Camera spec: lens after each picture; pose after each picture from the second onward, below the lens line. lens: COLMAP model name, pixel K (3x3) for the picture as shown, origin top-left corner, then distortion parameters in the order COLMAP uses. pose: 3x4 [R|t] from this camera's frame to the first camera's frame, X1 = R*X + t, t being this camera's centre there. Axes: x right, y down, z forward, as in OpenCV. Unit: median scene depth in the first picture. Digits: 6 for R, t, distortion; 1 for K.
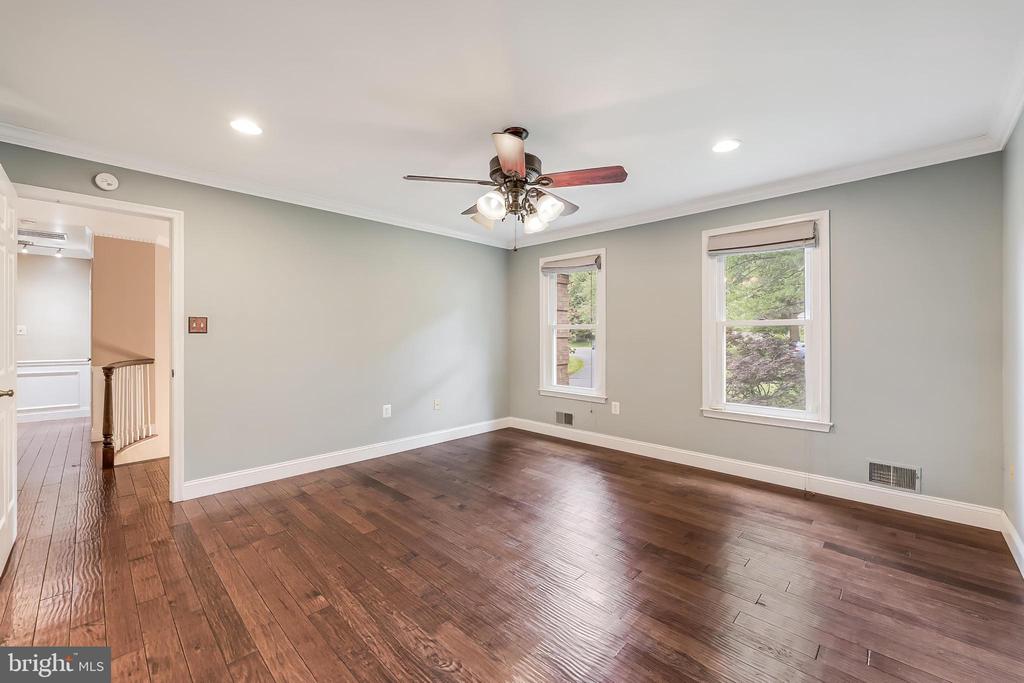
lens RADIAL K [[412.0, 0, 516.9], [0, 412.0, 339.9], [0, 0, 1]] dist [0.006644, 0.000685]
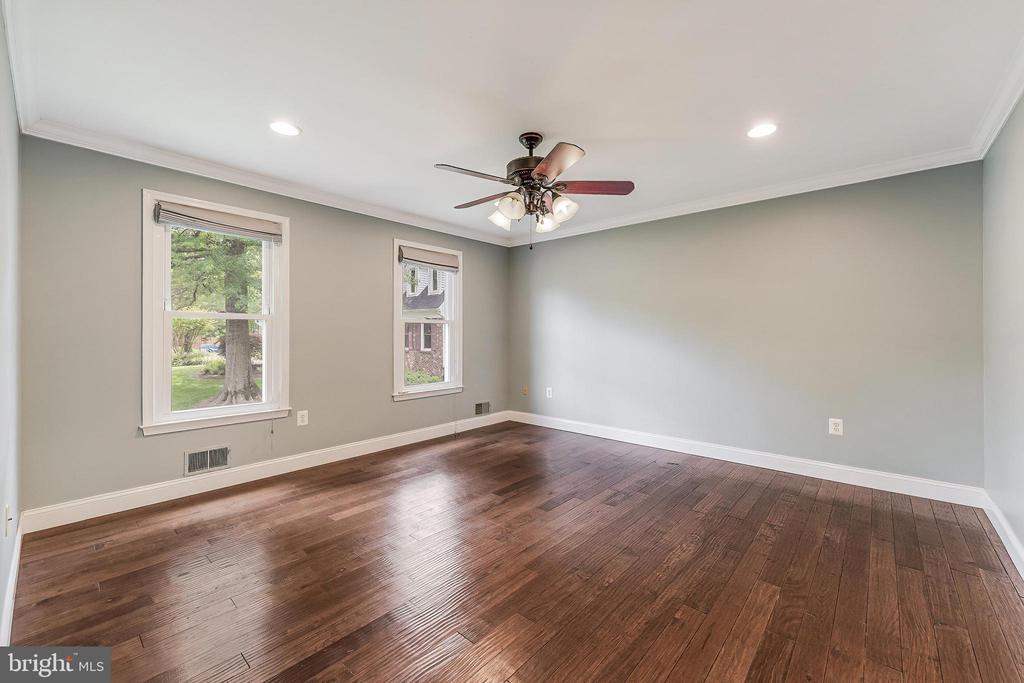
lens RADIAL K [[412.0, 0, 520.2], [0, 412.0, 336.8], [0, 0, 1]] dist [0.006644, 0.000685]
pose [[-0.044769, -0.006898, 0.998974, -0.822261], [0.008290, 0.999939, 0.007276, 0.003443], [-0.998963, 0.008607, -0.044709, 0.836130]]
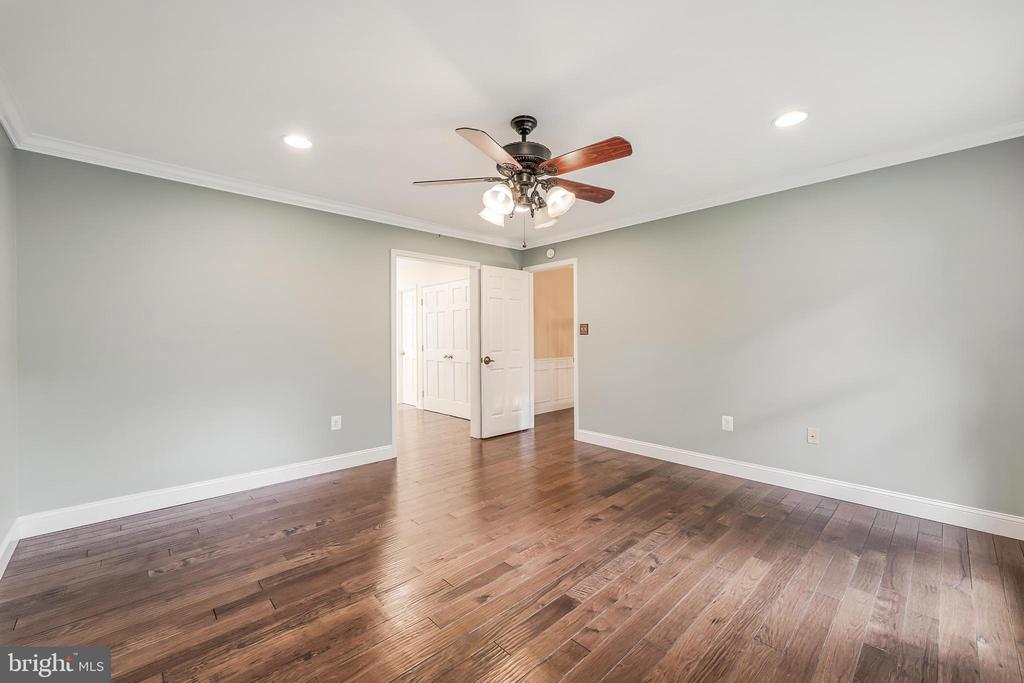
lens RADIAL K [[412.0, 0, 515.0], [0, 412.0, 340.2], [0, 0, 1]] dist [0.006644, 0.000685]
pose [[-0.049992, 0.004917, -0.998737, 0.736048], [-0.002437, 0.999984, 0.005046, -0.002261], [0.998747, 0.002686, -0.049980, 0.797719]]
